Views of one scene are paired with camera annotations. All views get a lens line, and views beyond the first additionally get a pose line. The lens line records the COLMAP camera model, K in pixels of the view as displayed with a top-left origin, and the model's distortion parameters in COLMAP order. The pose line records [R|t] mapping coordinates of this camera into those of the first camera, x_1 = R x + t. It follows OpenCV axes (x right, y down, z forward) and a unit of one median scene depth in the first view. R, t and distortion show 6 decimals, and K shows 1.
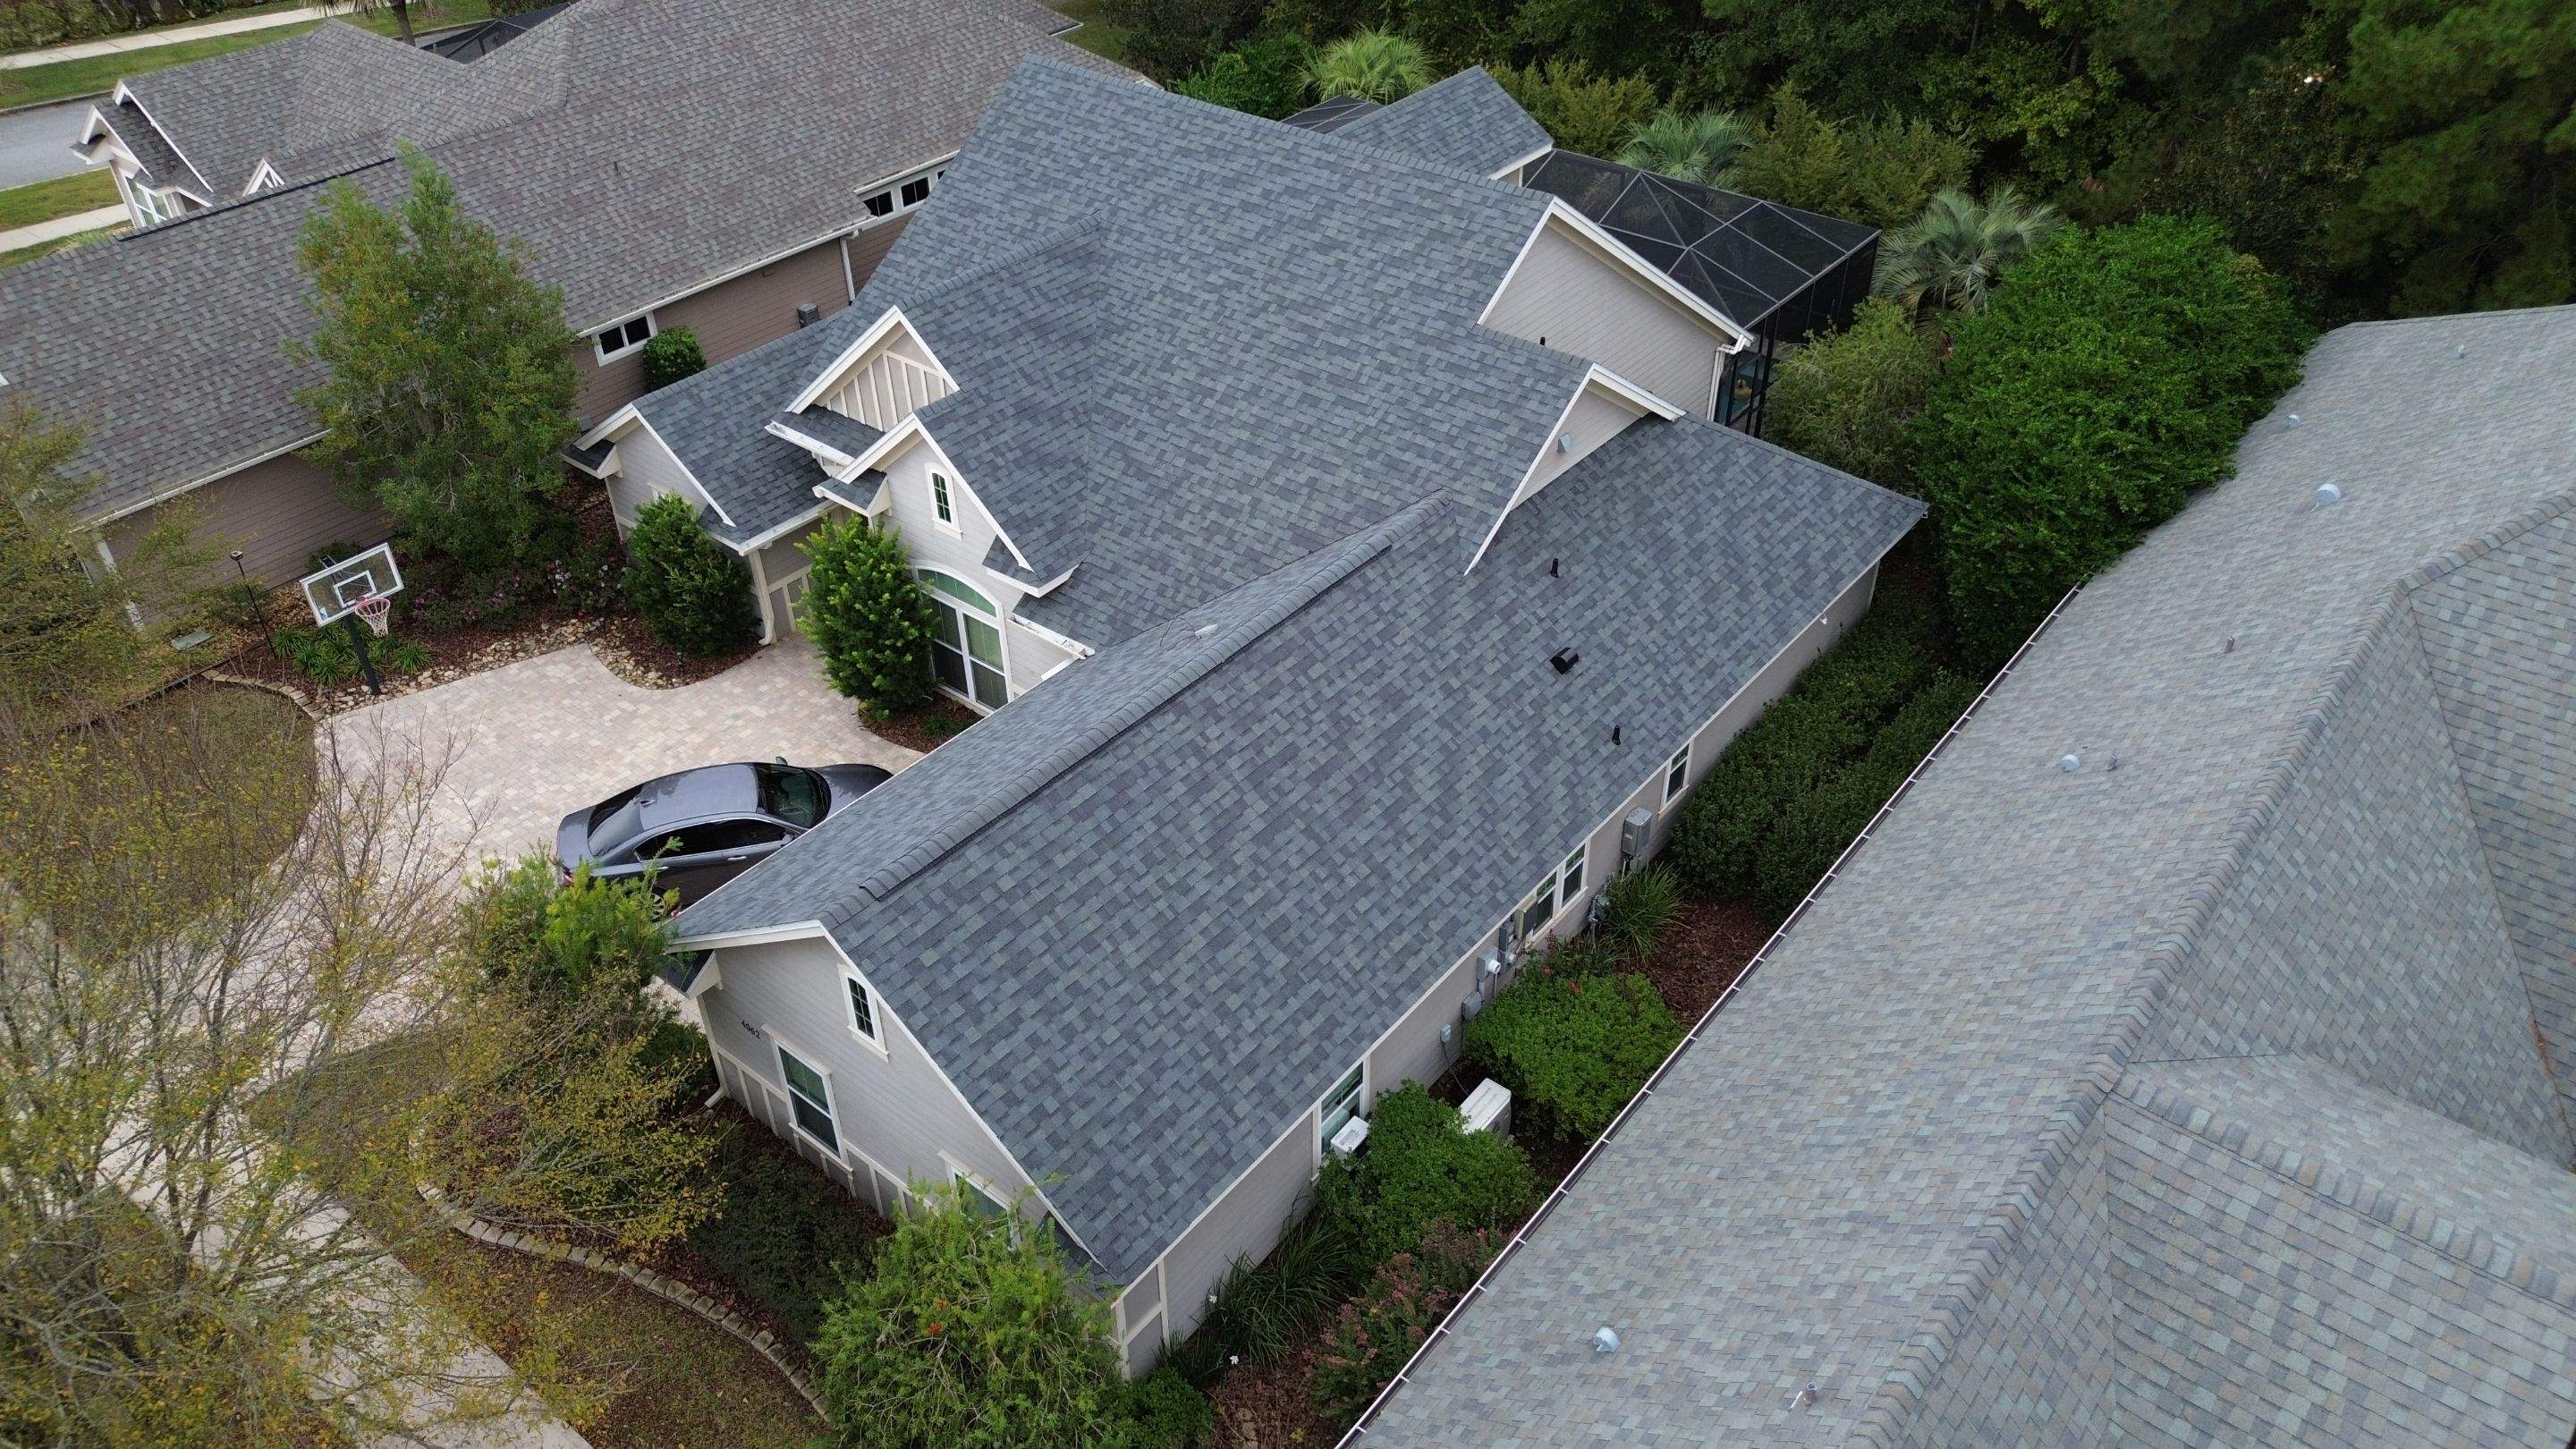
lens RADIAL K [[1834.7, 0, 1310.0], [0, 1834.7, 737.2], [0, 0, 1]] dist [0.060018, -0.056229]
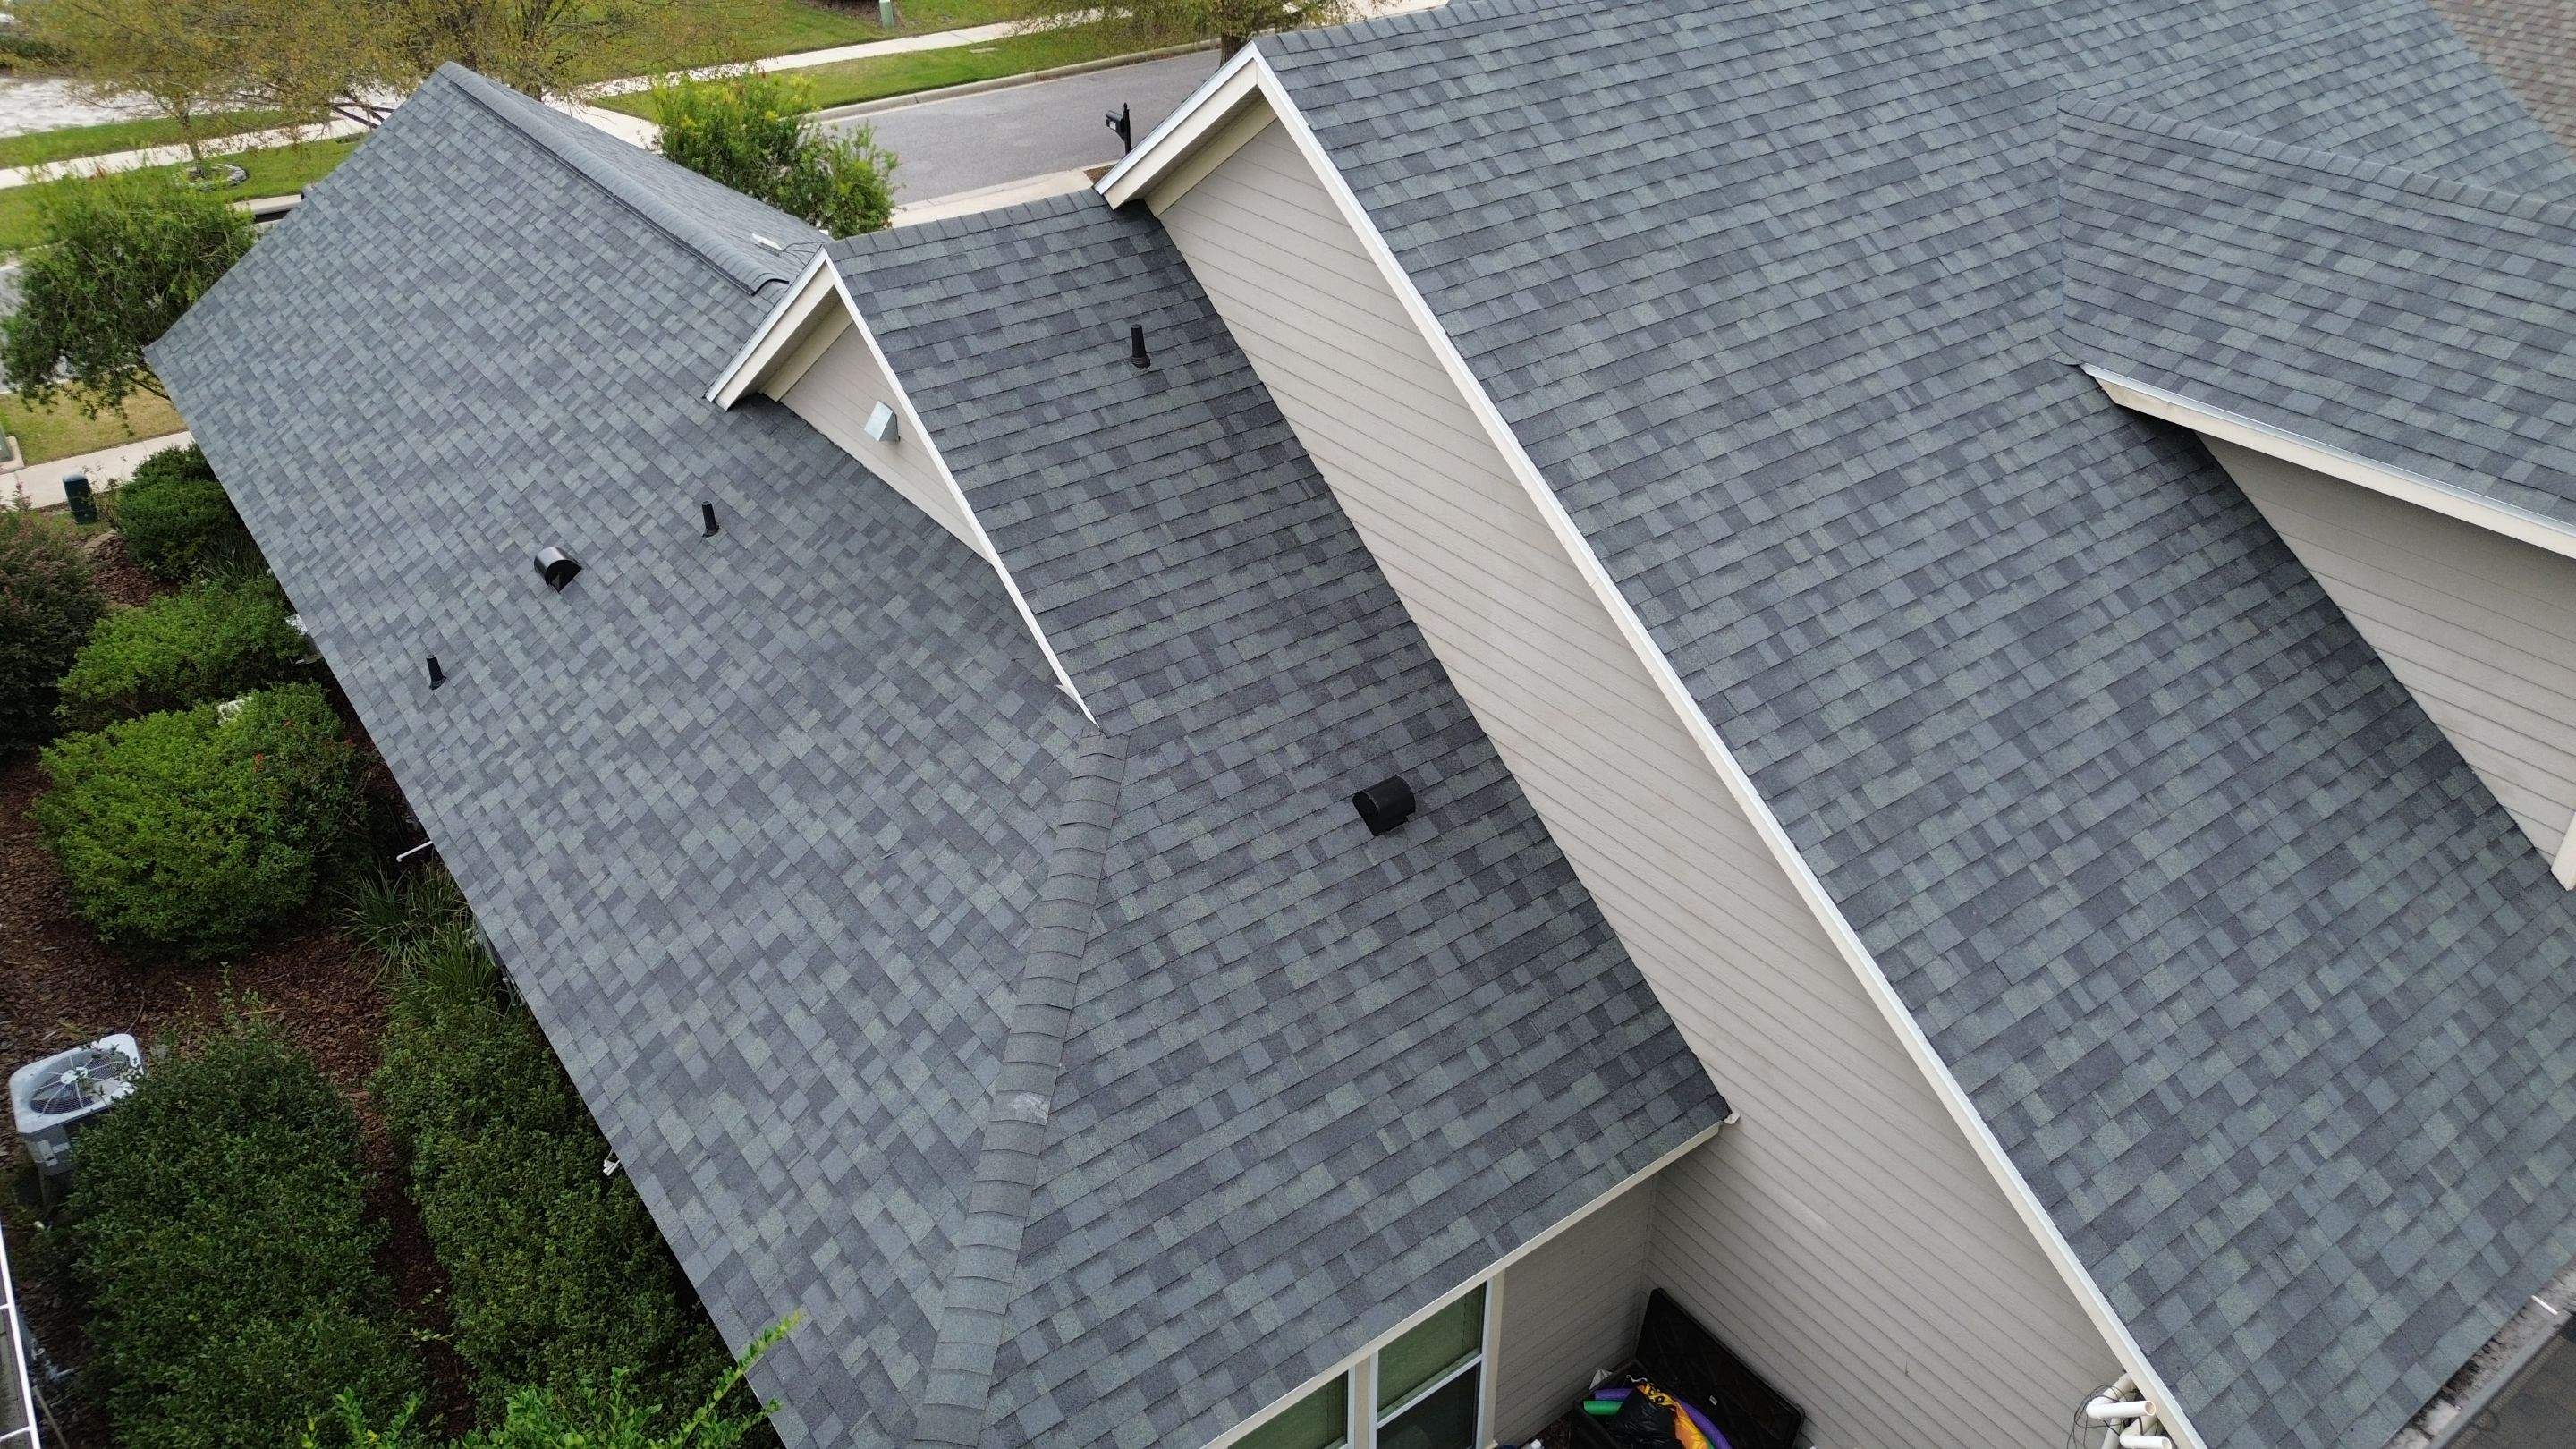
lens RADIAL K [[1834.7, 0, 1303.5], [0, 1834.7, 716.5], [0, 0, 1]] dist [0.060018, -0.056229]
pose [[-0.260530, 0.527902, -0.808359, 0.525491], [-0.573568, 0.588876, 0.569426, -0.440111], [0.776624, 0.612001, 0.149367, 1.041134]]
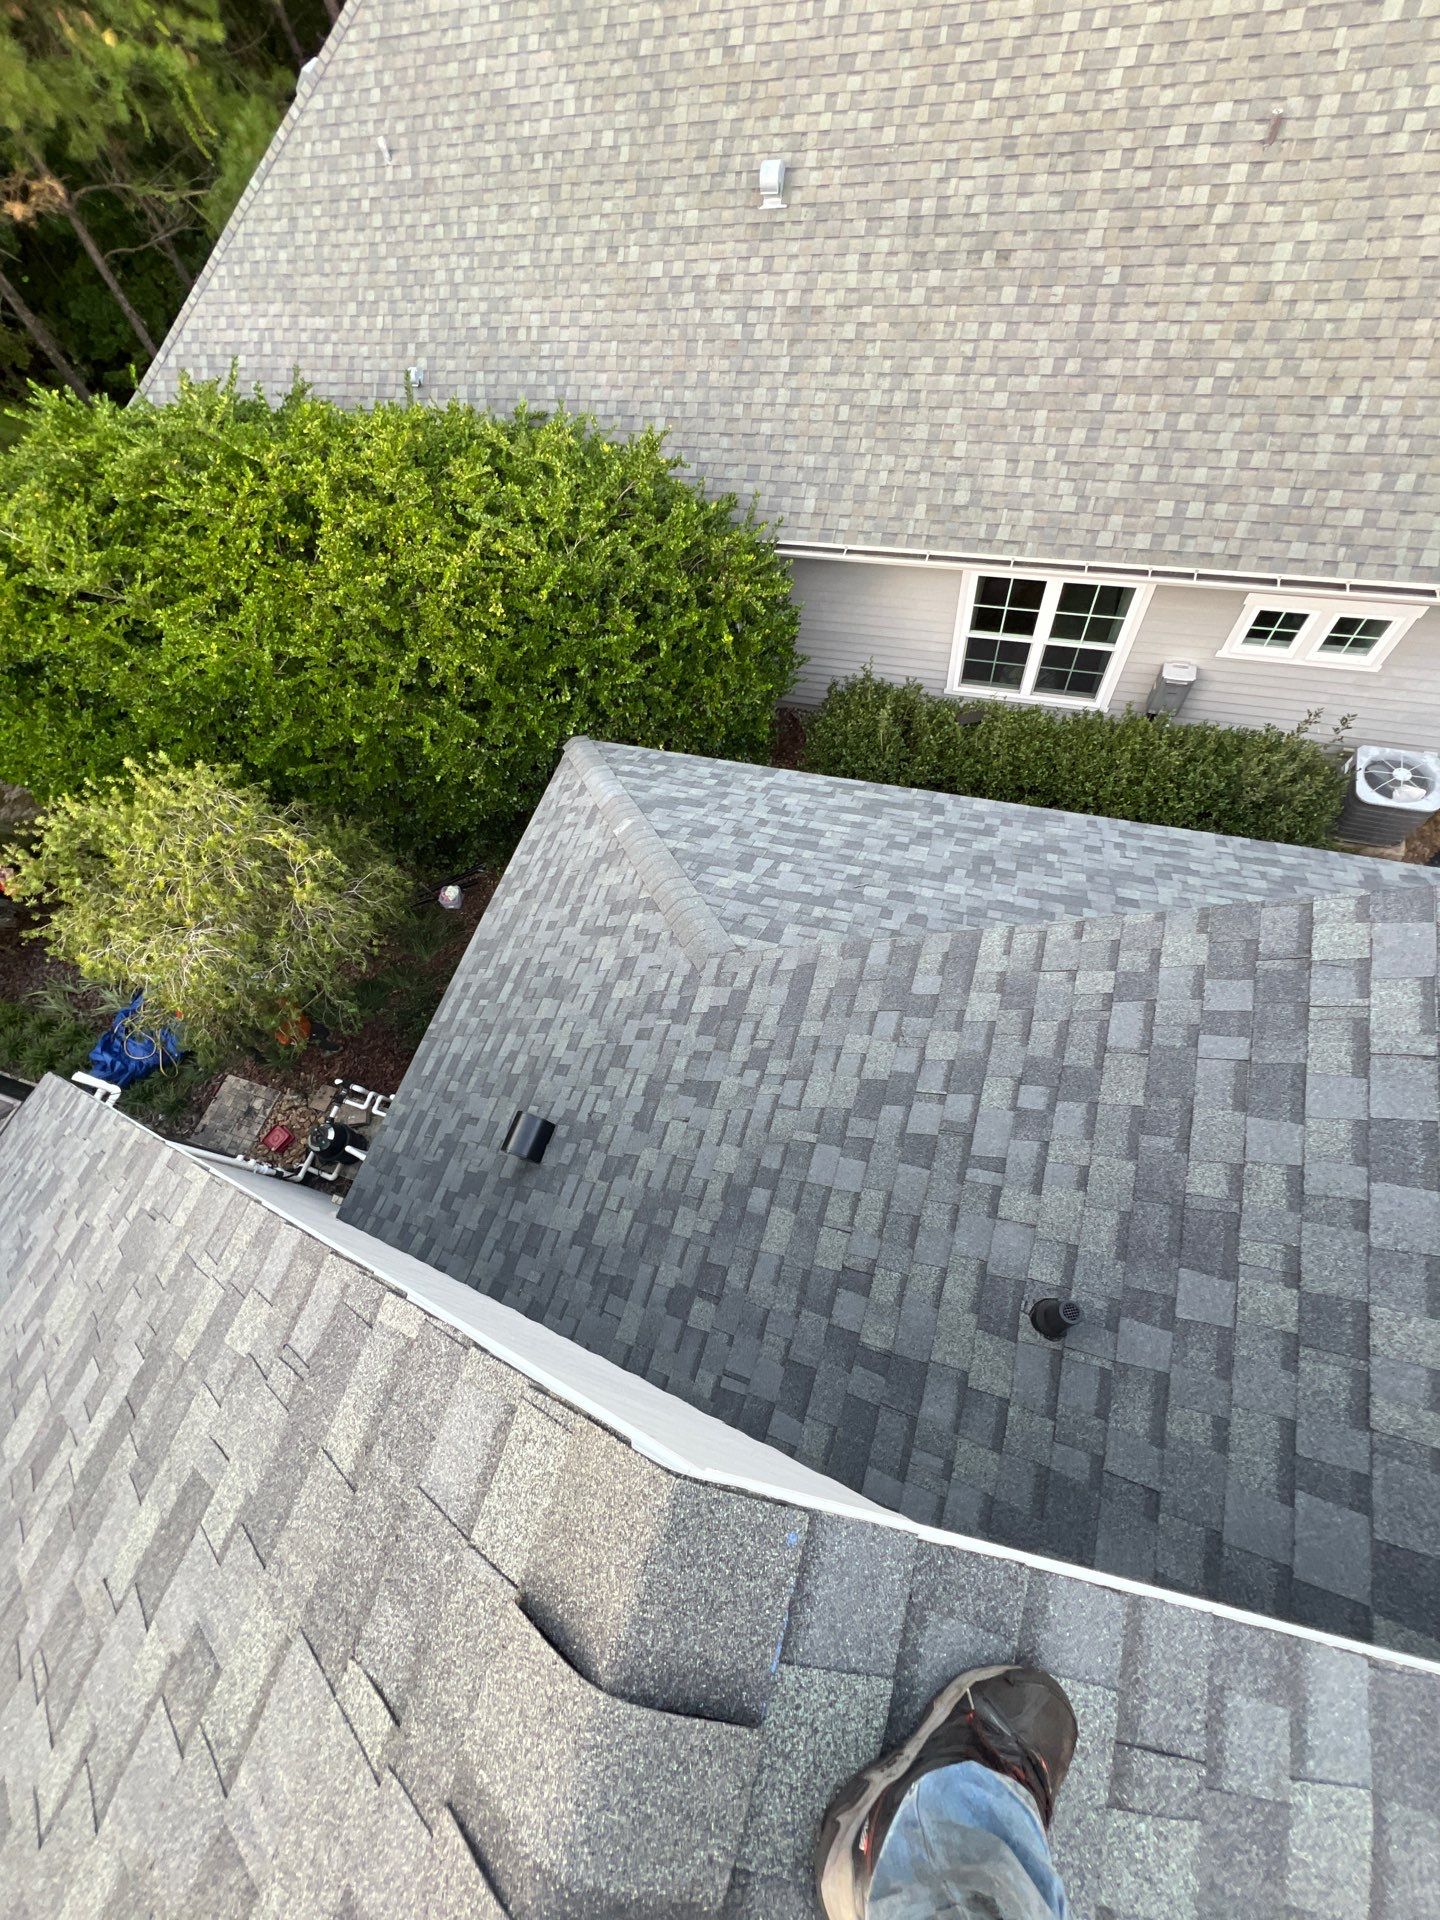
lens RADIAL K [[761.4, 0, 715.9], [0, 761.4, 961.9], [0, 0, 1]] dist [-0.002771, 0.000283]
pose [[-0.344695, -0.817690, 0.461052, 0.136418], [0.687791, 0.114263, 0.716860, -0.315074], [-0.638850, 0.564205, 0.523014, 0.976983]]
